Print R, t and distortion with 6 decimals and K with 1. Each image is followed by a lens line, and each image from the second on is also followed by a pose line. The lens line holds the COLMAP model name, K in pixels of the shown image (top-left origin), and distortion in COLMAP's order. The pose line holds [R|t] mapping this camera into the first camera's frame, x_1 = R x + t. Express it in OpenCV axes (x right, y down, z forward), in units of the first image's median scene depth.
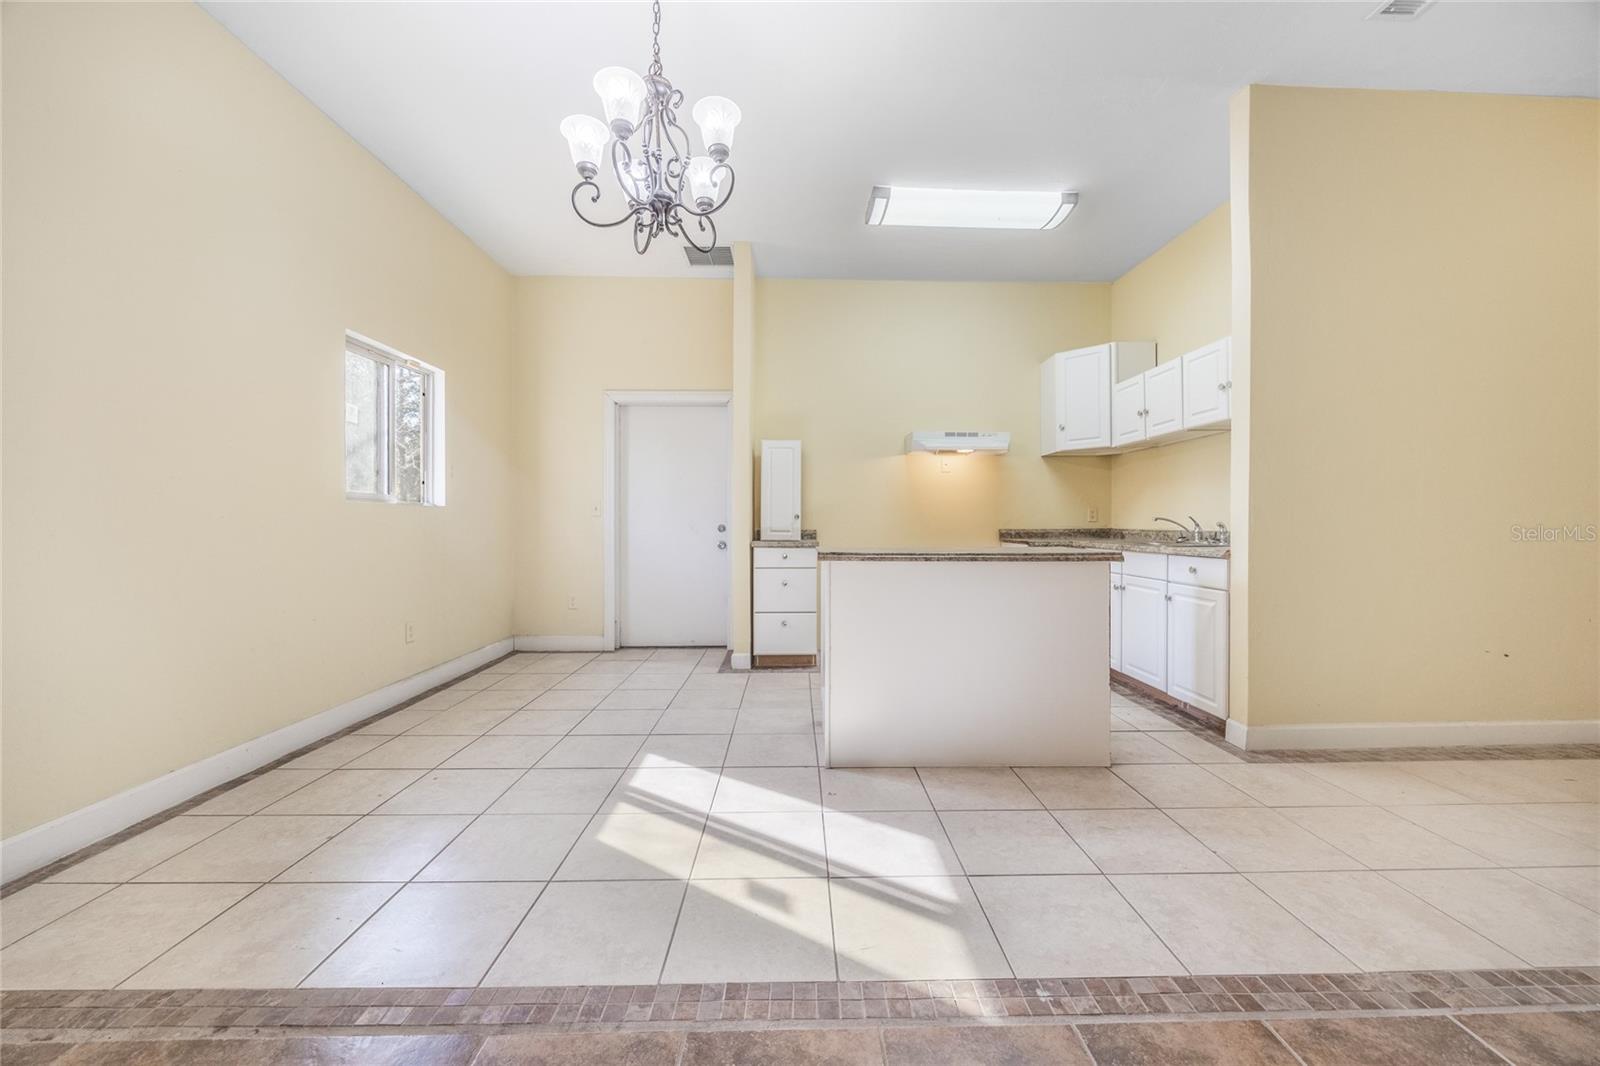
lens RADIAL K [[606.1, 0, 803.3], [0, 606.1, 530.6], [0, 0, 1]] dist [-0.004423, 0.000258]
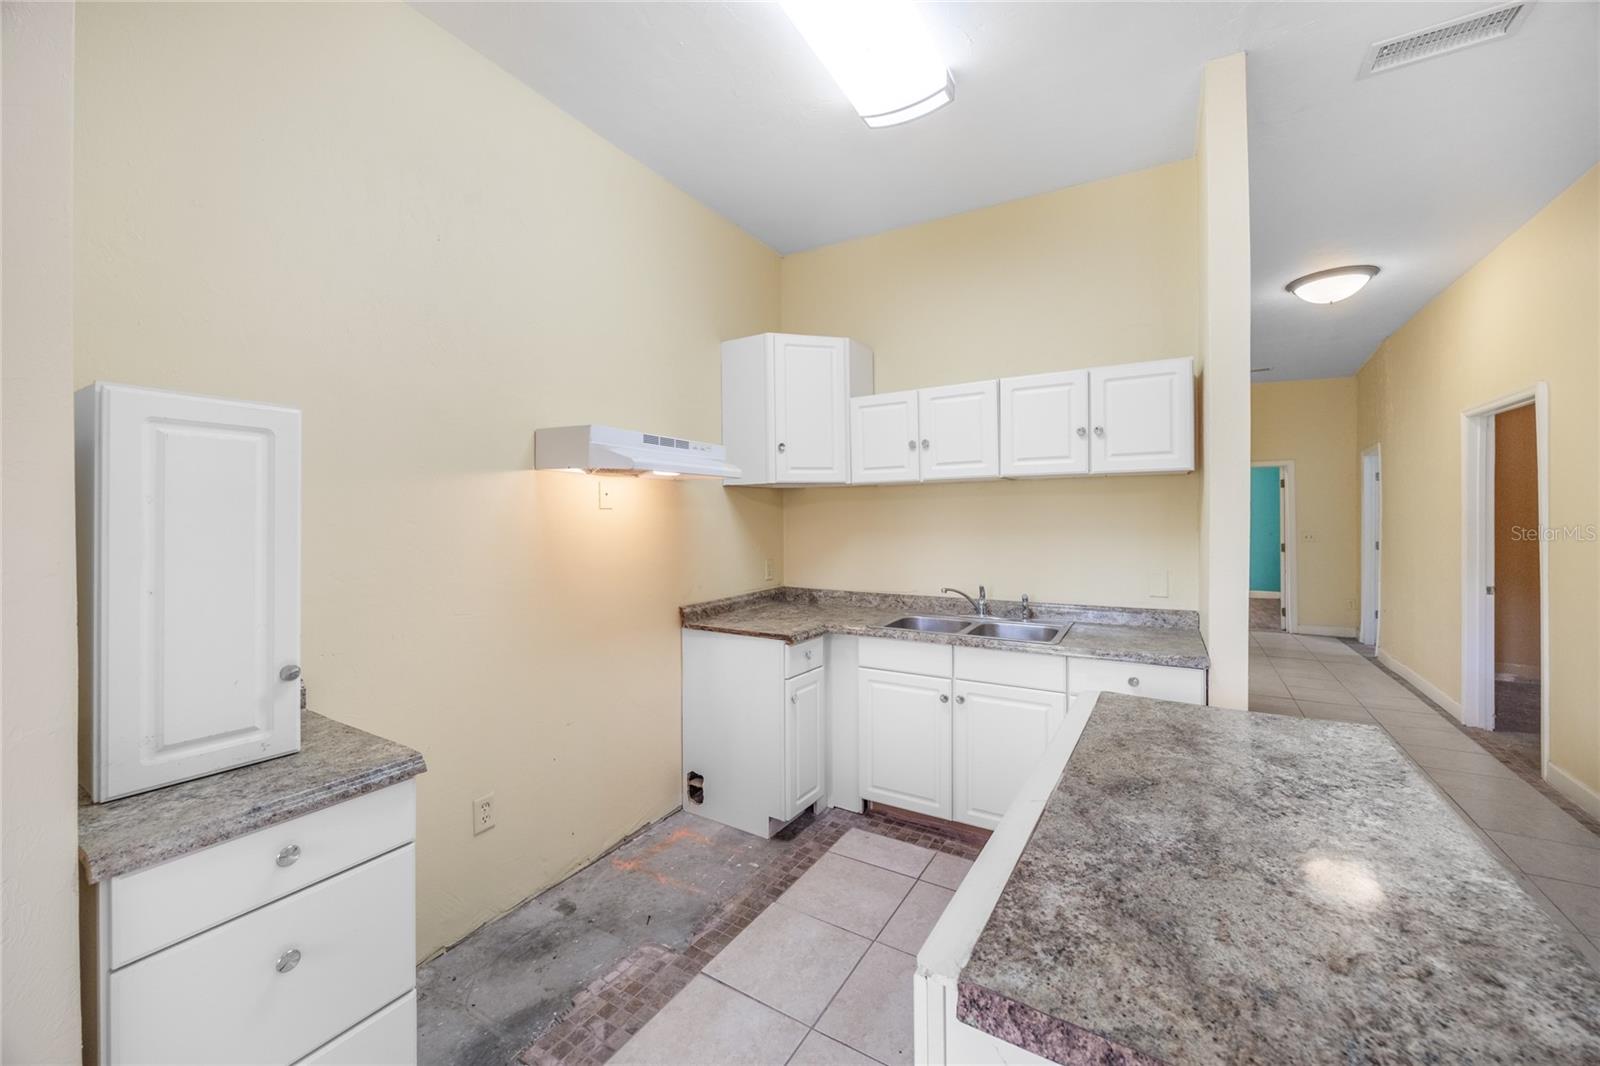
lens RADIAL K [[606.1, 0, 802.3], [0, 606.1, 524.0], [0, 0, 1]] dist [-0.004423, 0.000258]
pose [[0.534544, -0.008740, 0.845095, -0.126585], [0.016597, 0.999862, -0.000157, -0.091694], [-0.844978, 0.014110, 0.534616, 0.665550]]
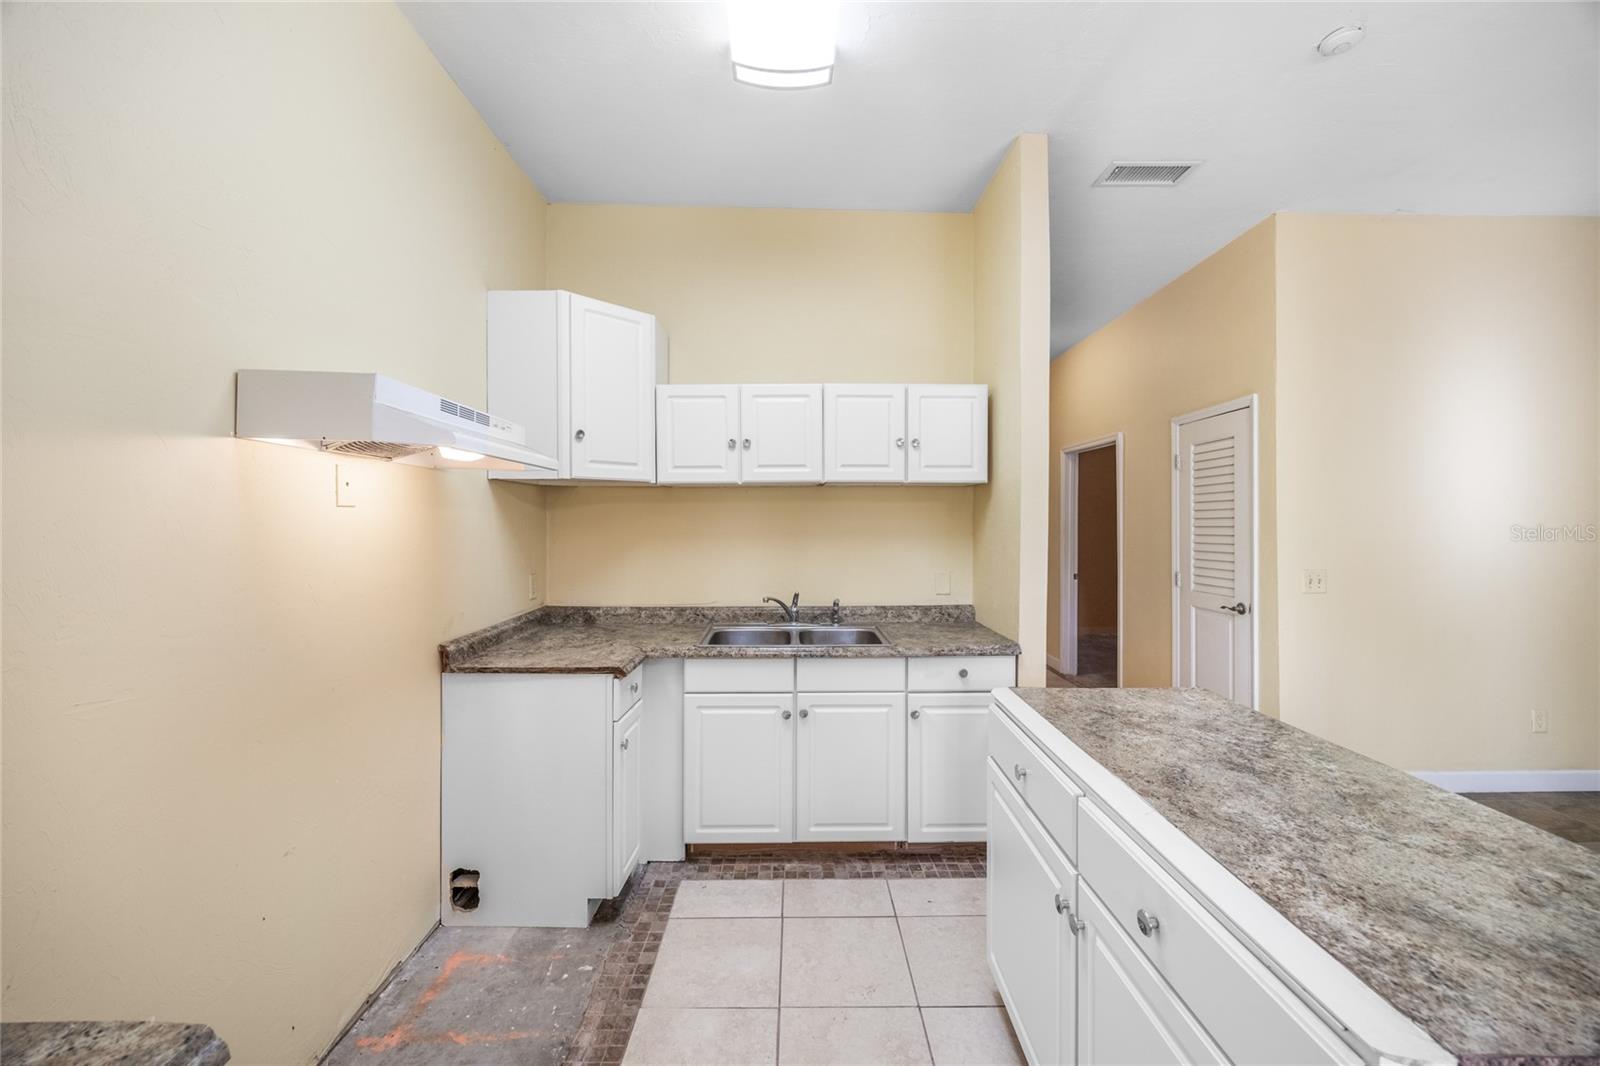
lens RADIAL K [[606.1, 0, 793.6], [0, 606.1, 527.2], [0, 0, 1]] dist [-0.004423, 0.000258]
pose [[0.014979, -0.004214, 0.999879, -0.110732], [0.014116, 0.999892, 0.004003, -0.094028], [-0.999788, 0.014054, 0.015036, 0.850937]]
